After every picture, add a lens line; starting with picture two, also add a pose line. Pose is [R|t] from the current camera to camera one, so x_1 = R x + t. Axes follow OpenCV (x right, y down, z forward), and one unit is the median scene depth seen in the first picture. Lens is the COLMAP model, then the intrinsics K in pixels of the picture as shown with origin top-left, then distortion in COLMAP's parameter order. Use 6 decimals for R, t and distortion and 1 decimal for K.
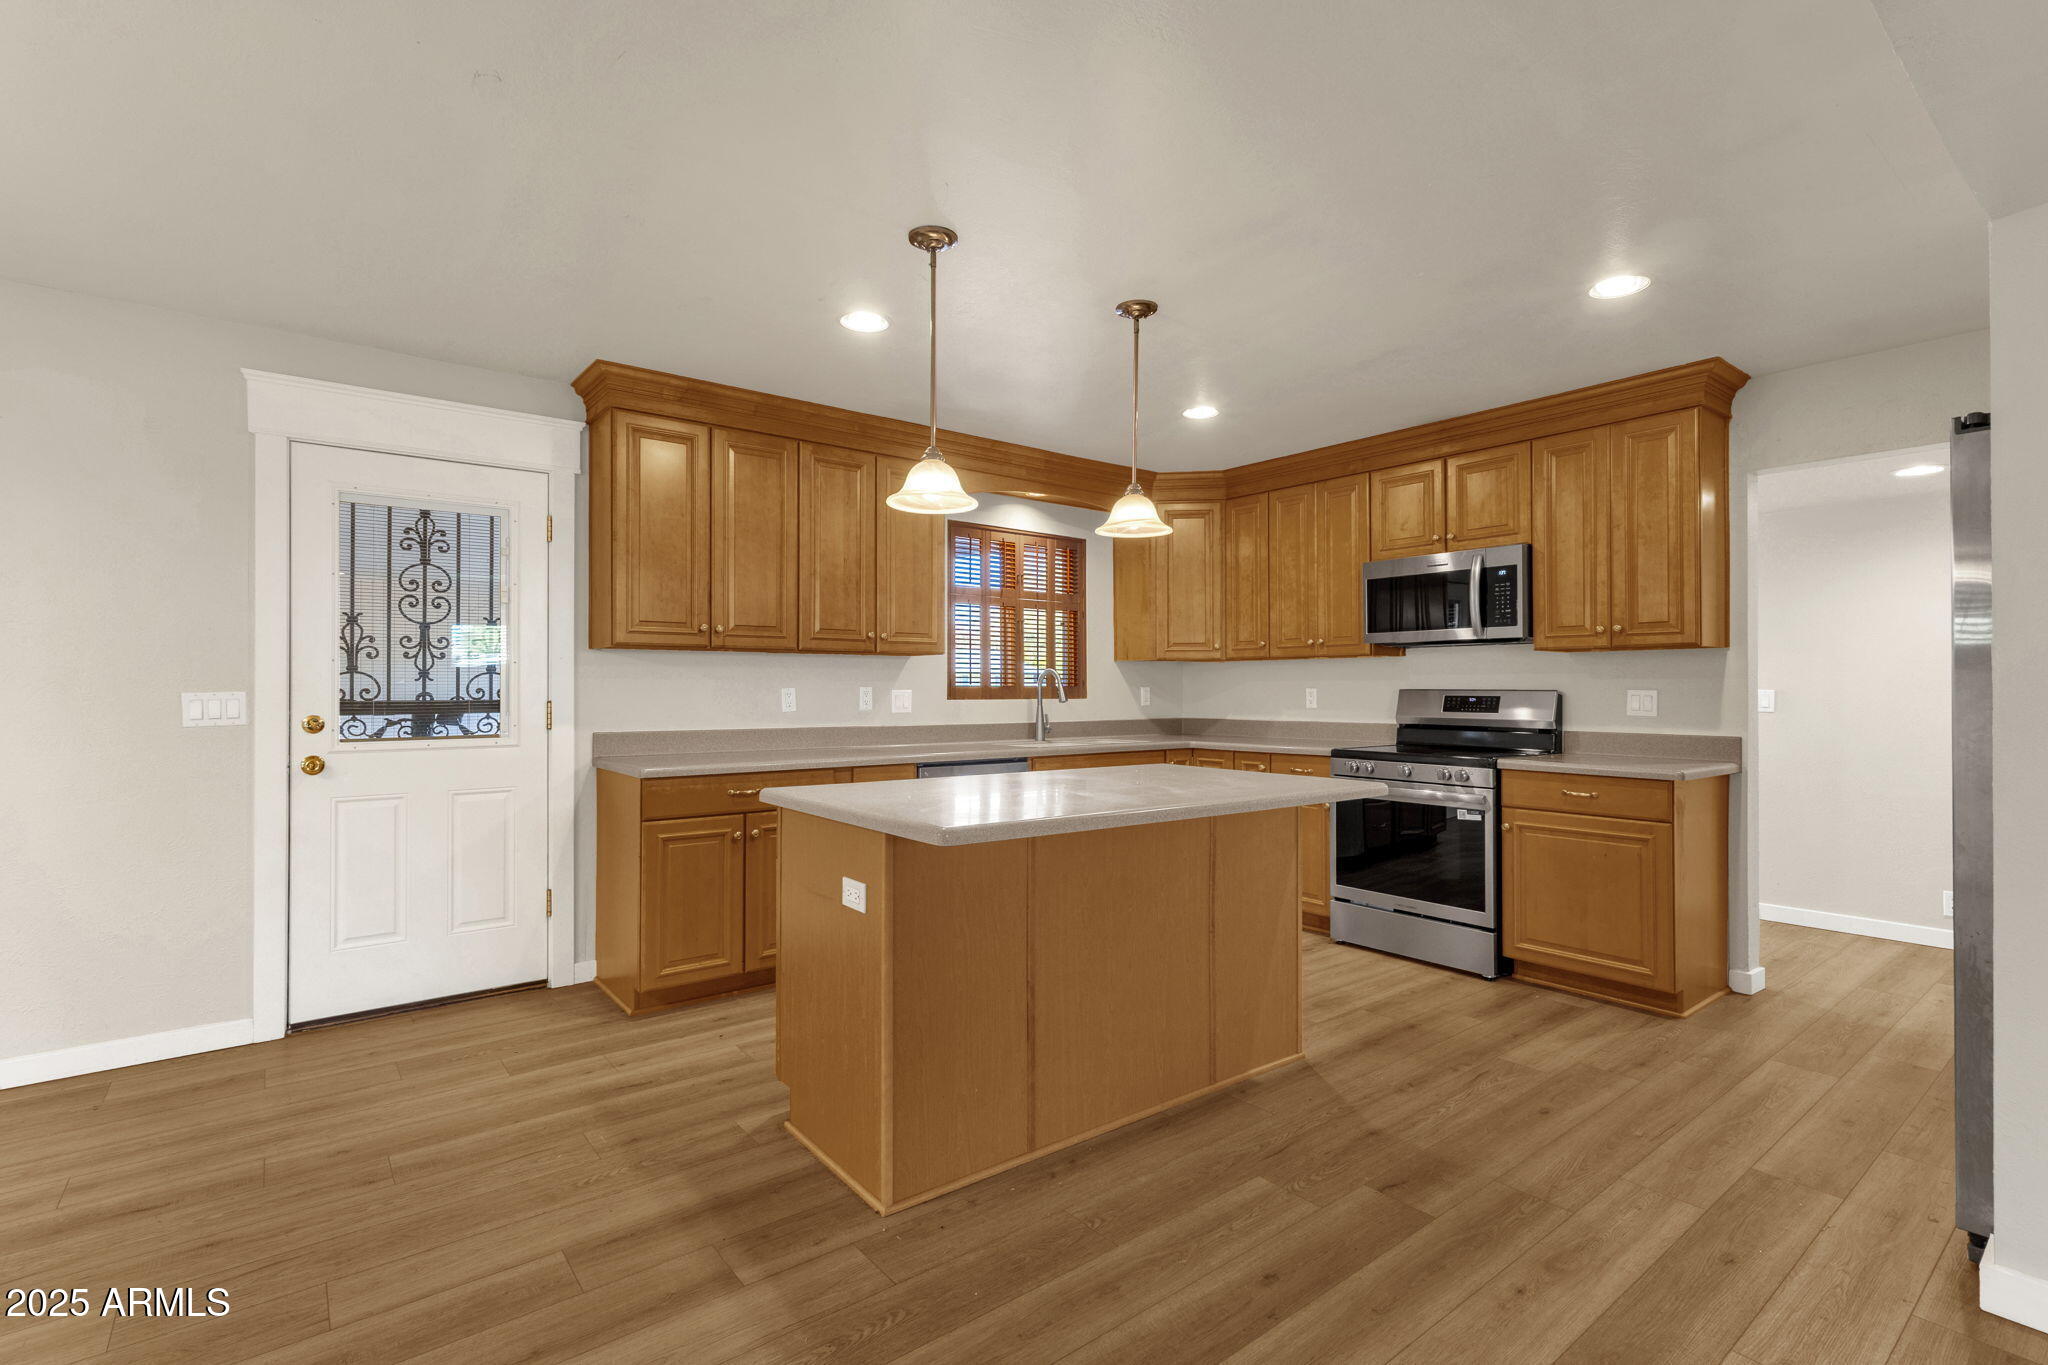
lens RADIAL K [[943.2, 0, 1024.0], [0, 943.2, 682.5], [0, 0, 1]] dist [-0.000113, 0.000671]
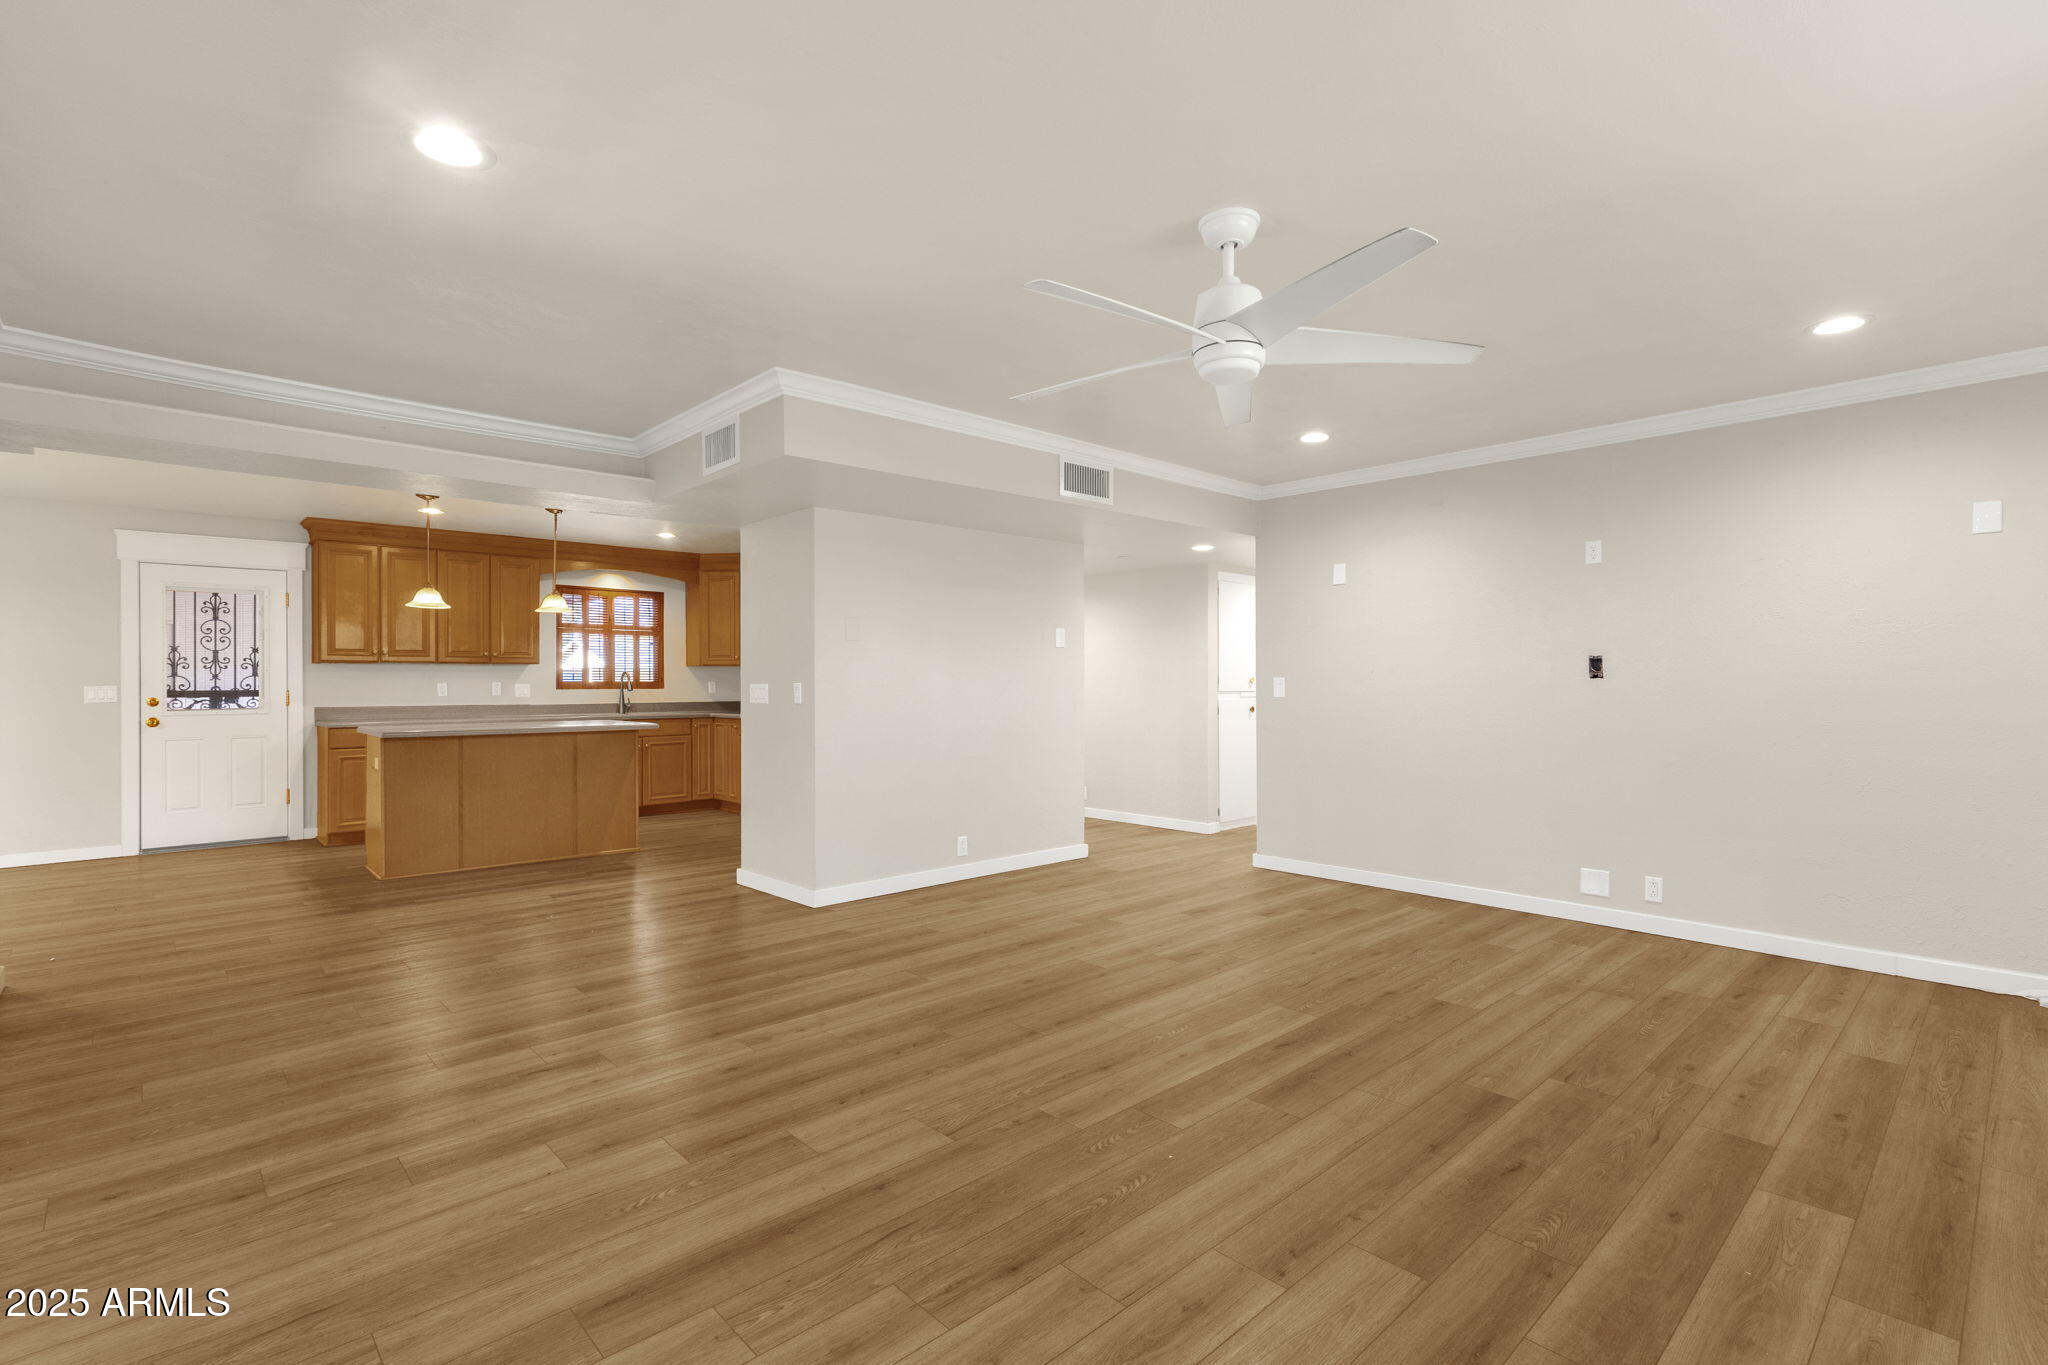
lens RADIAL K [[943.2, 0, 1024.0], [0, 943.2, 682.5], [0, 0, 1]] dist [-0.000113, 0.000671]
pose [[0.996308, -0.004279, 0.085741, 0.853268], [0.003864, 0.999980, 0.004998, -0.000286], [-0.085760, -0.004649, 0.996305, -1.073594]]
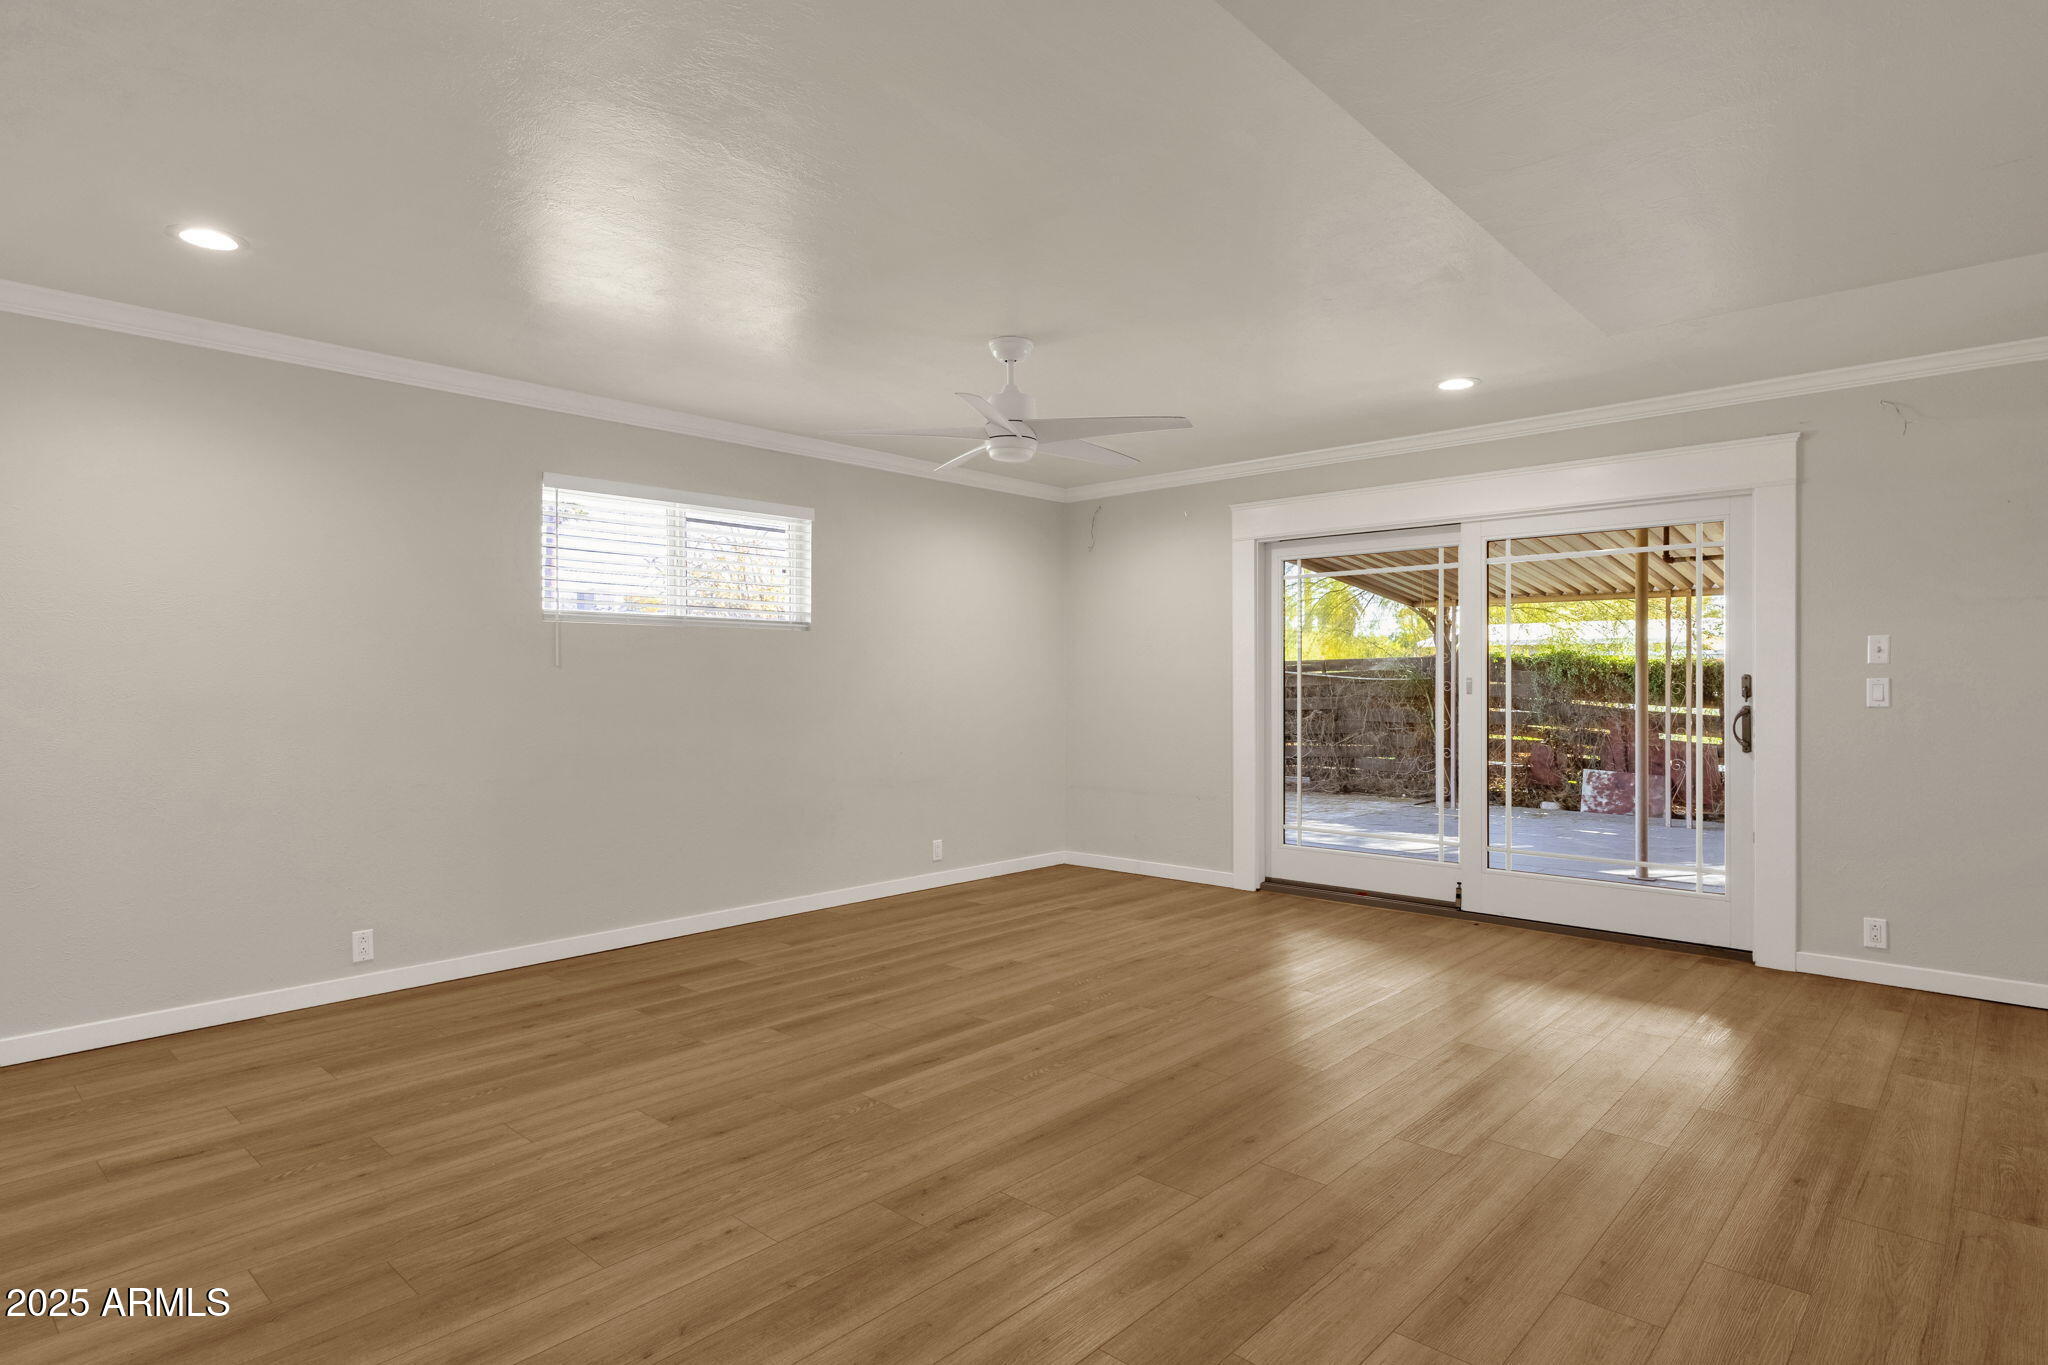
lens RADIAL K [[1096.6, 0, 1024.0], [0, 1096.6, 682.5], [0, 0, 1]] dist [0.002581, 0.000534]
pose [[-0.987219, -0.000765, -0.159370, 1.231667], [-0.000457, 0.999998, -0.001972, 0.007268], [0.159371, -0.001874, -0.987217, 0.715588]]
